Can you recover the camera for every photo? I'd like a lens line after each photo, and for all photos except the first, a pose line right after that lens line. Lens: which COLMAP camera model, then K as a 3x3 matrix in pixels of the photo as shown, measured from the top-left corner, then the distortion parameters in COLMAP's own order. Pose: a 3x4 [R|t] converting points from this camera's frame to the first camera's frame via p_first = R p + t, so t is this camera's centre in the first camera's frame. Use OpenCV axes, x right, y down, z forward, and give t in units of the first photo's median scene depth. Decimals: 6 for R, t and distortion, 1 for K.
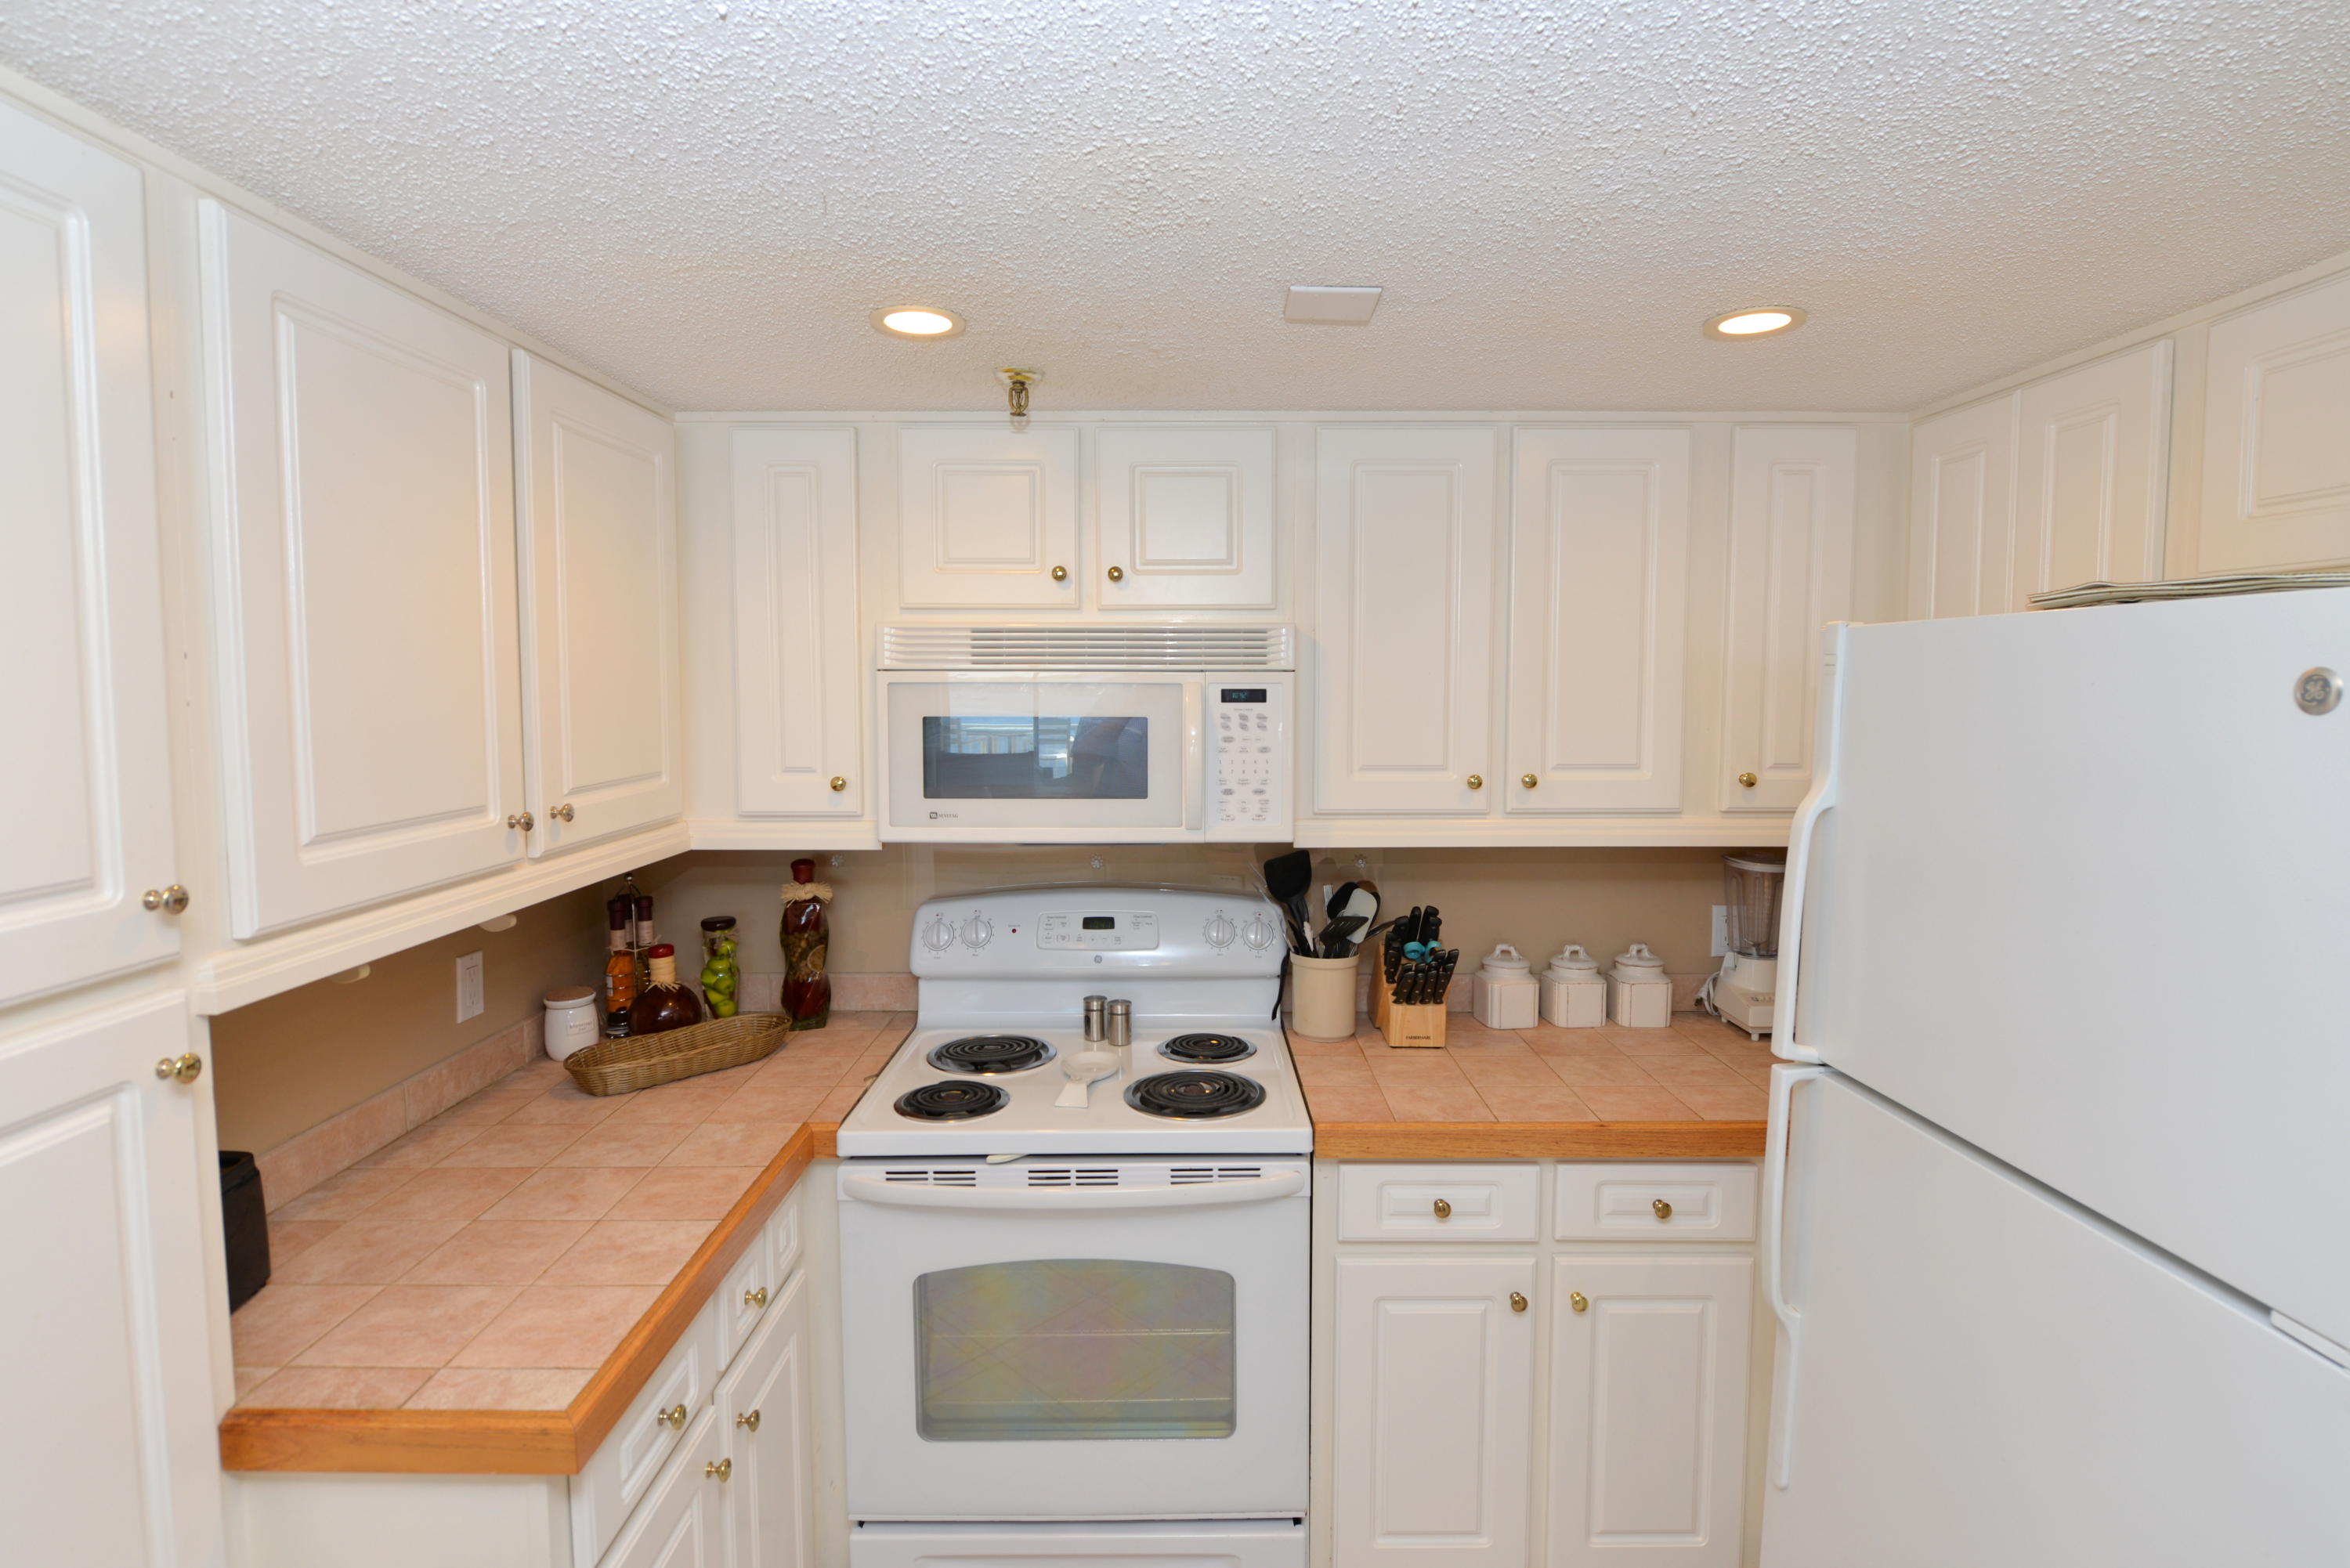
lens RADIAL K [[1165.3, 0, 1168.4], [0, 1165.3, 775.7], [0, 0, 1]] dist [-0.001431, -0.000186]
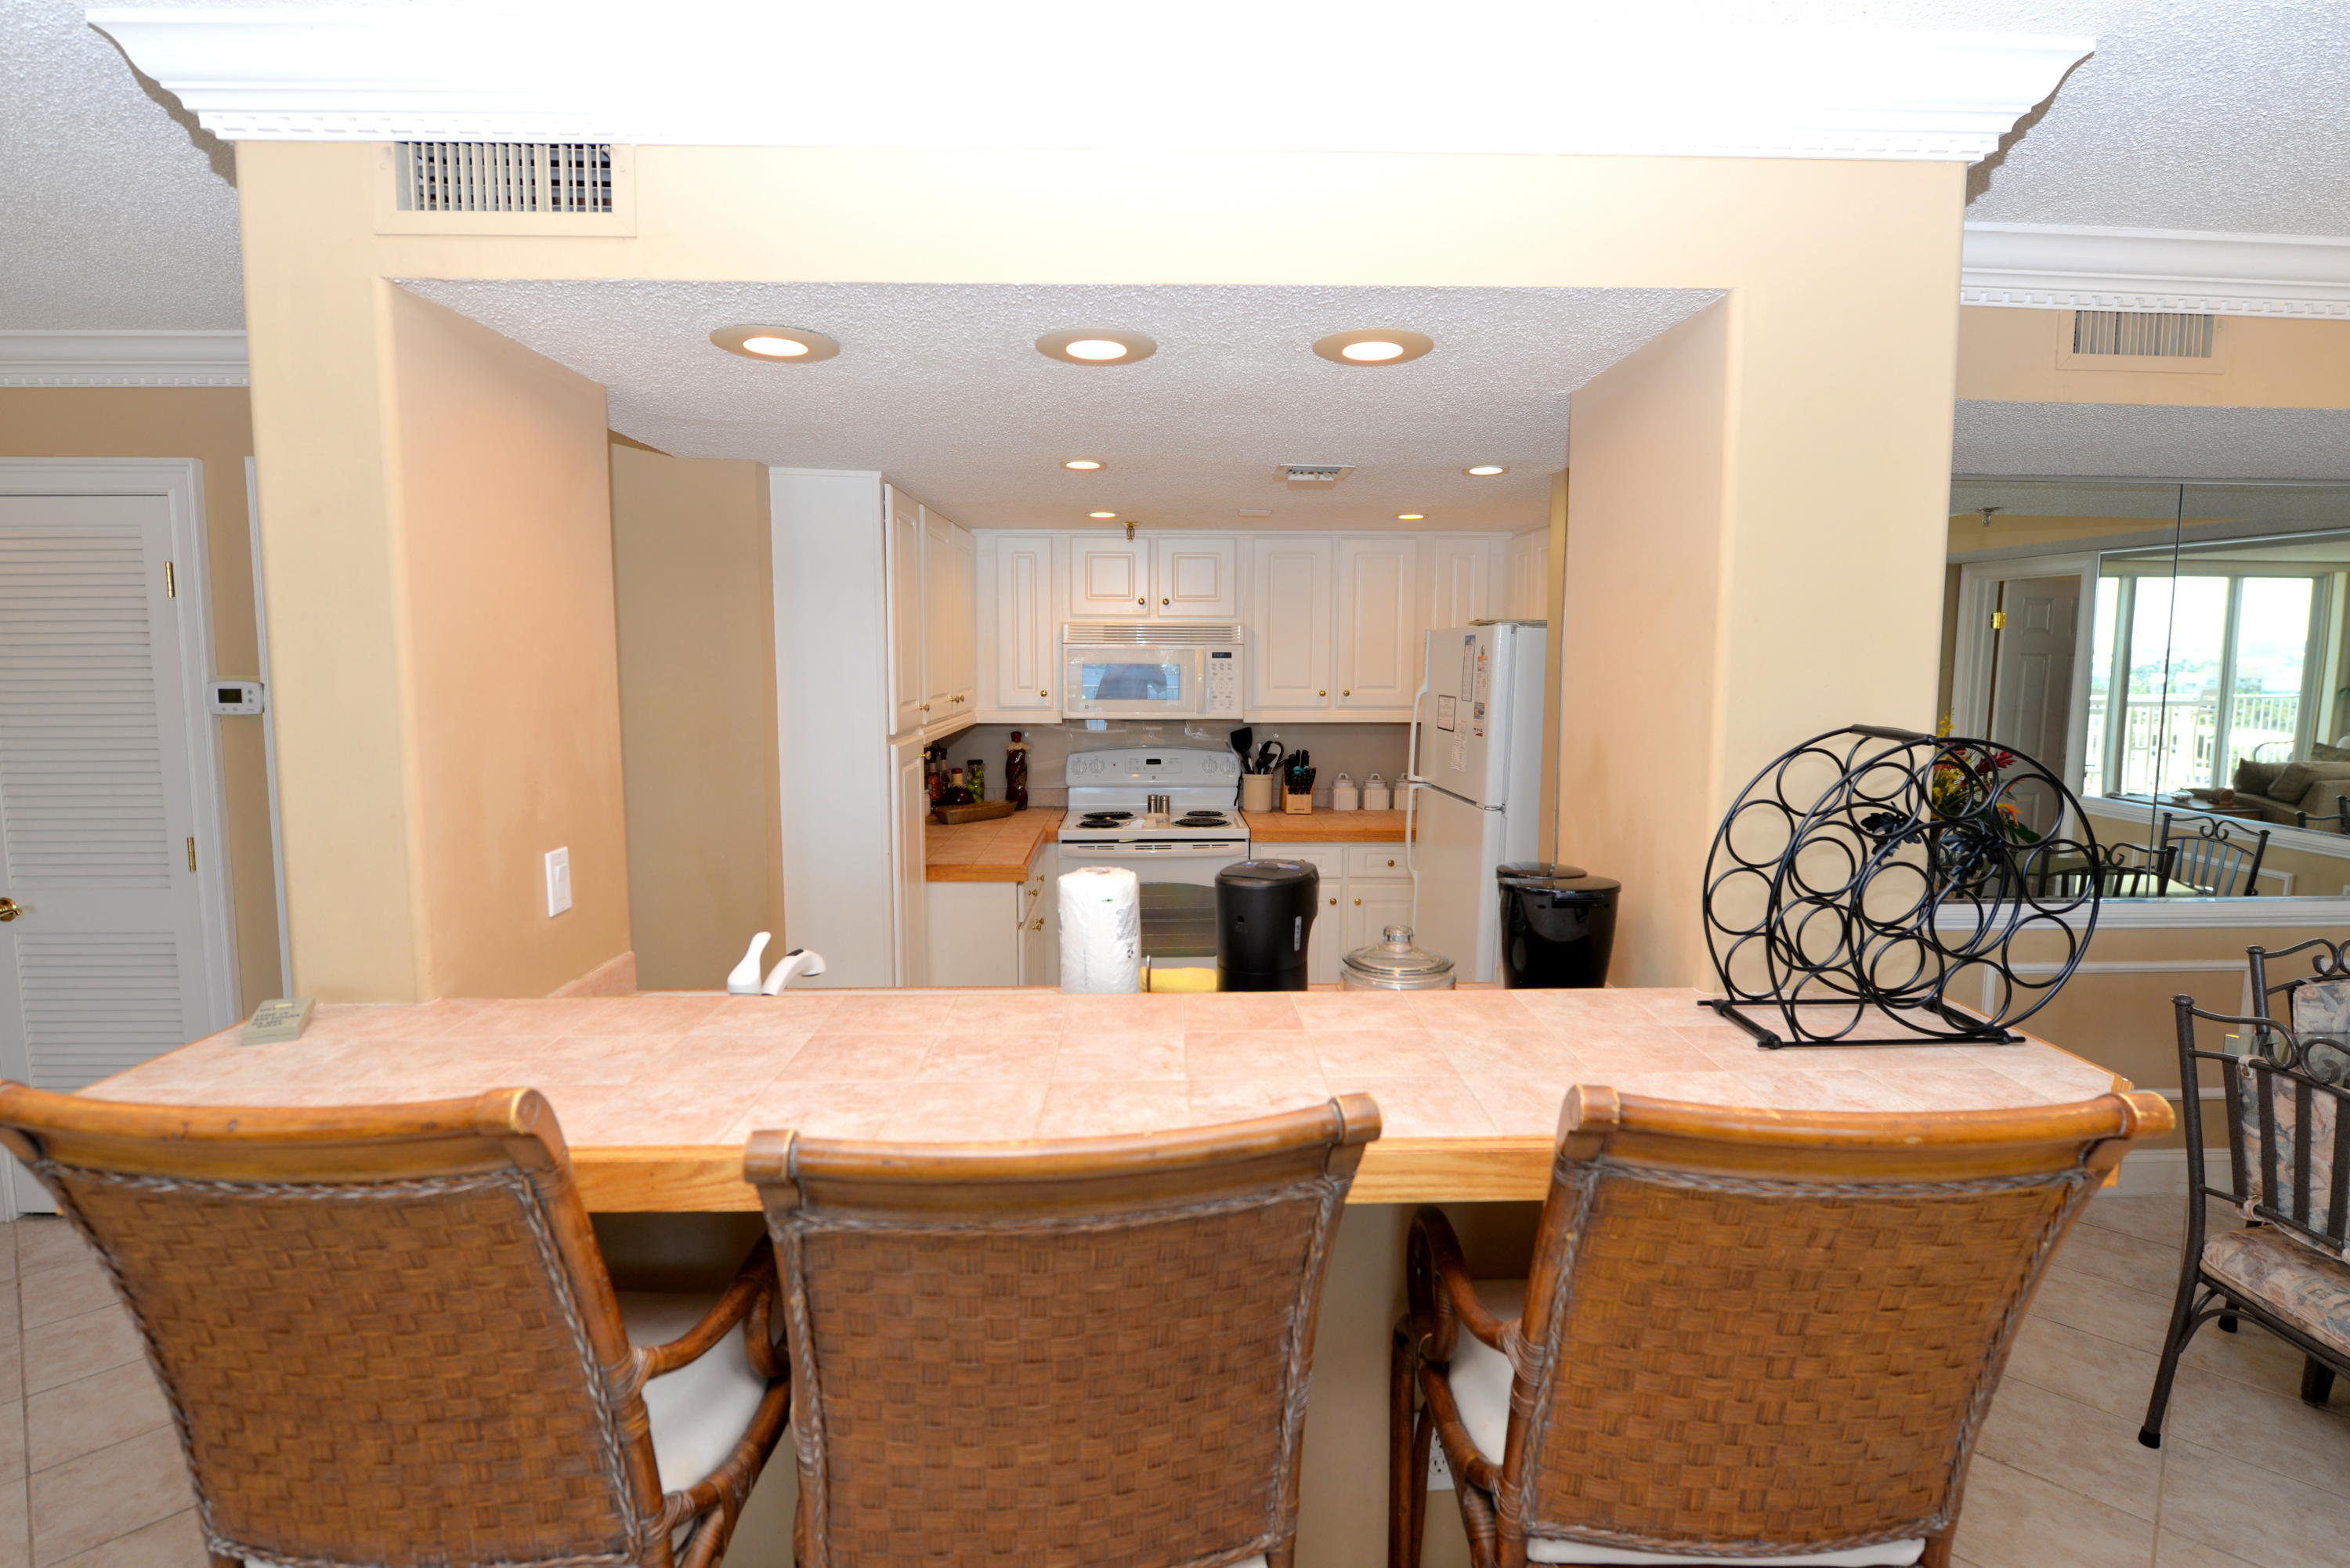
lens RADIAL K [[1165.3, 0, 1187.5], [0, 1165.3, 783.2], [0, 0, 1]] dist [-0.001431, -0.000186]
pose [[0.999056, -0.000865, 0.043440, -0.097383], [-0.000270, 0.999659, 0.026123, 0.117240], [-0.043447, -0.026111, 0.998714, -1.226785]]
